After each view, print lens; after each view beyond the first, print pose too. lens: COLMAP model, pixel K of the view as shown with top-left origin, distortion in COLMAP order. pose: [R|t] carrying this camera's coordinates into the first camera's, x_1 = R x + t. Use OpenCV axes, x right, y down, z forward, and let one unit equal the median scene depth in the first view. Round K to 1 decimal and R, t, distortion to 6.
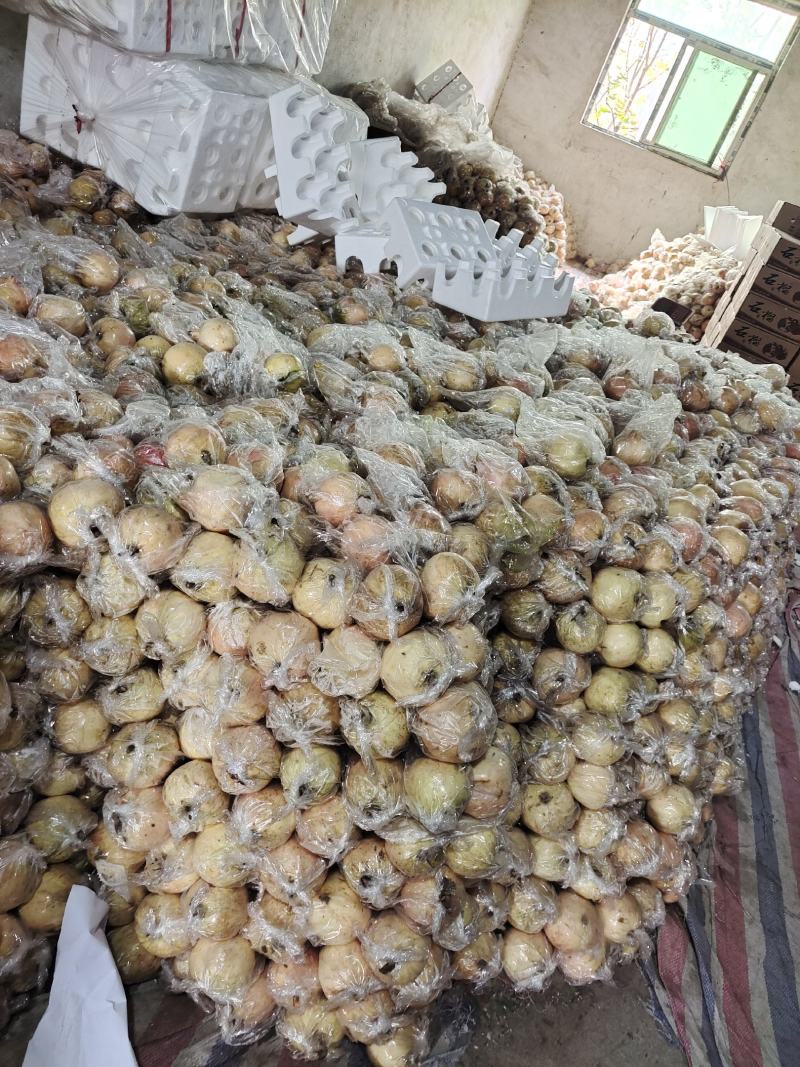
lens RADIAL K [[800.1, 0, 400.0], [0, 800.1, 533.5], [0, 0, 1]] dist [0.059559, -0.080511]
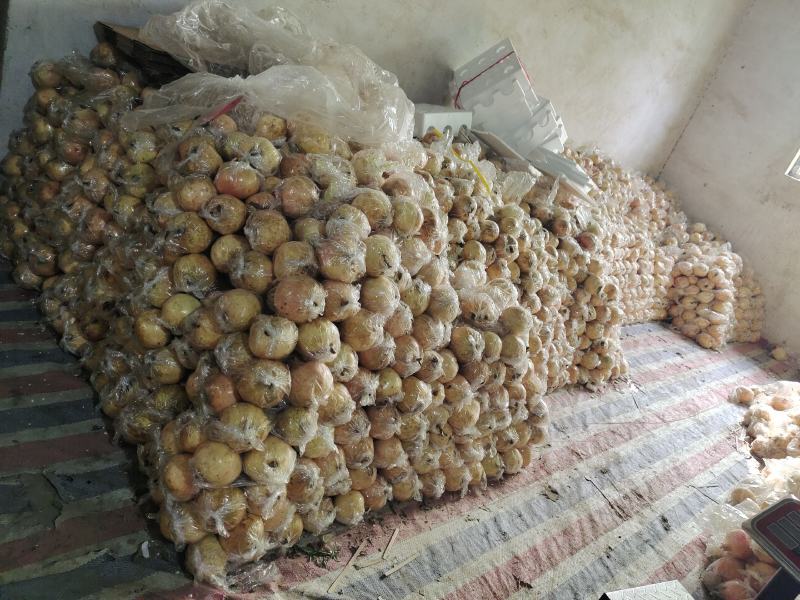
lens RADIAL K [[599.9, 0, 400.0], [0, 599.9, 300.0], [0, 0, 1]] dist [0.059559, -0.080511]
pose [[0.880510, 0.171687, -0.441845, 0.589875], [-0.295494, 0.927638, -0.228411, -0.558533], [0.370657, 0.331680, 0.867526, 1.413033]]
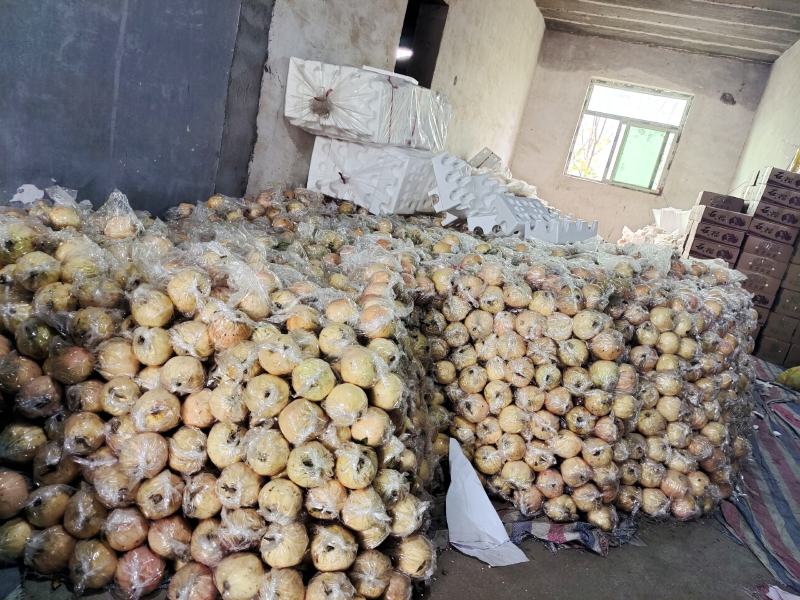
lens RADIAL K [[599.9, 0, 400.0], [0, 599.9, 300.0], [0, 0, 1]] dist [0.059559, -0.080511]
pose [[0.992714, -0.103585, -0.061563, -0.180261], [0.079819, 0.948021, -0.308035, 0.261984], [0.090271, 0.300877, 0.949381, -0.346372]]
